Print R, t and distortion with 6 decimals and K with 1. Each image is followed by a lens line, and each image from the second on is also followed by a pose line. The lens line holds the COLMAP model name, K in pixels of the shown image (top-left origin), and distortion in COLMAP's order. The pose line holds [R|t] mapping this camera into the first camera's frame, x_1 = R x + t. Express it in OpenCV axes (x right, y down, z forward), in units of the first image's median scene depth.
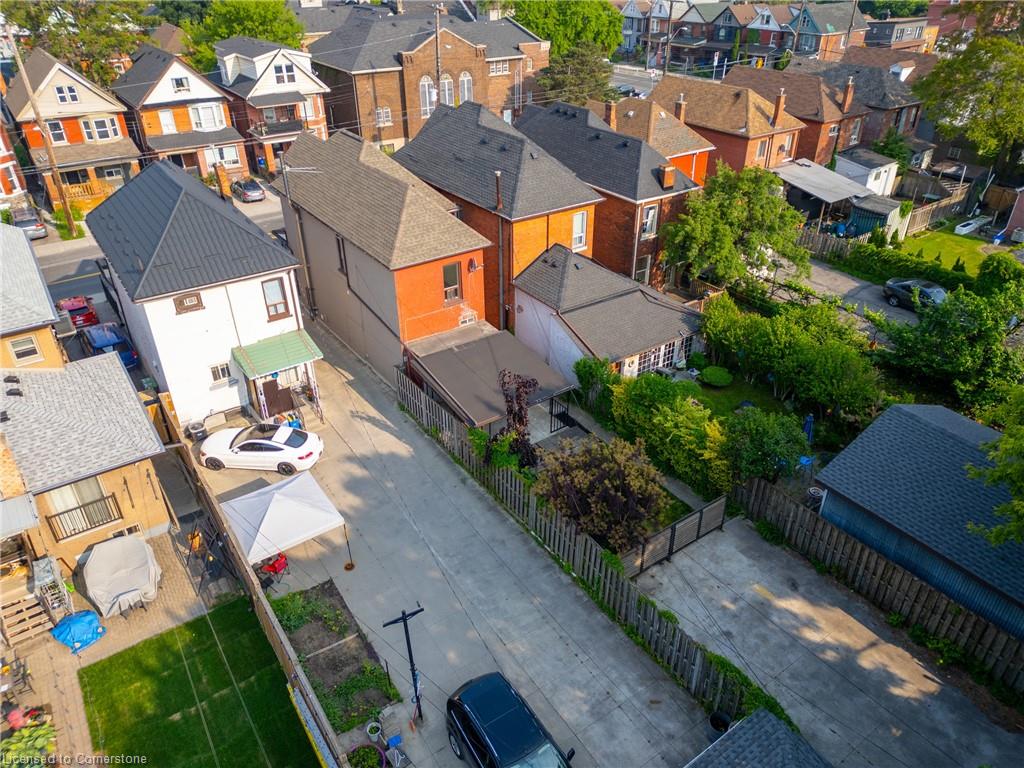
lens RADIAL K [[716.6, 0, 515.9], [0, 716.6, 378.4], [0, 0, 1]] dist [0.056817, -0.052555]
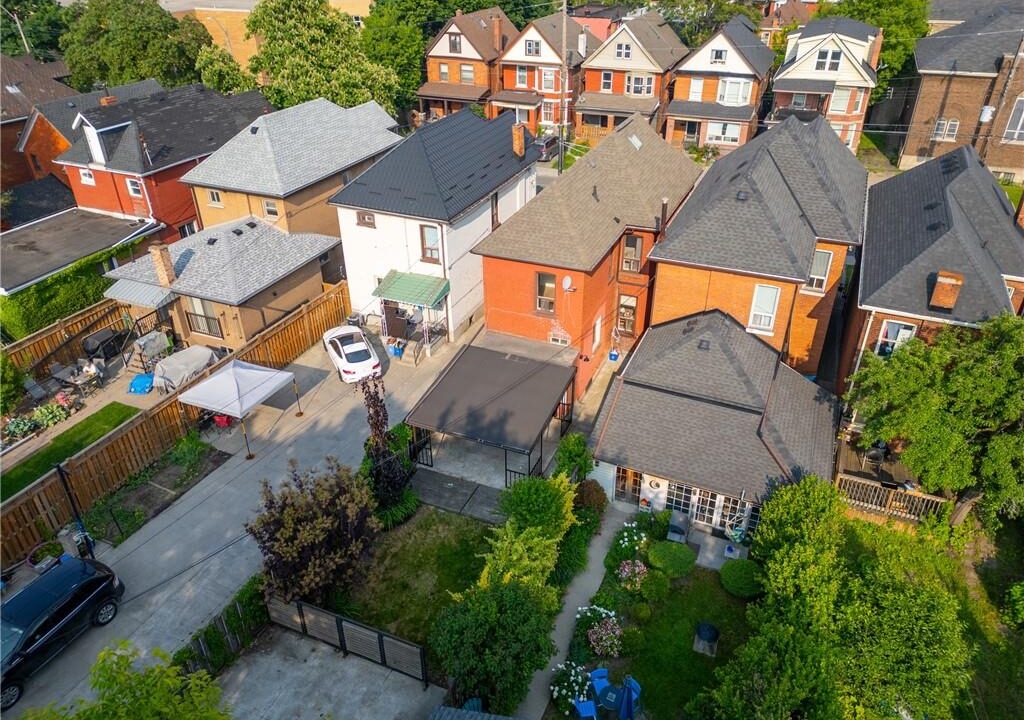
lens RADIAL K [[715.8, 0, 512.0], [0, 715.8, 360.0], [0, 0, 1]] dist [0.020436, -0.009500]
pose [[0.524455, 0.444984, -0.725903, 0.326783], [-0.433688, 0.873288, 0.221998, -0.135485], [0.732708, 0.198388, 0.650985, 0.221576]]
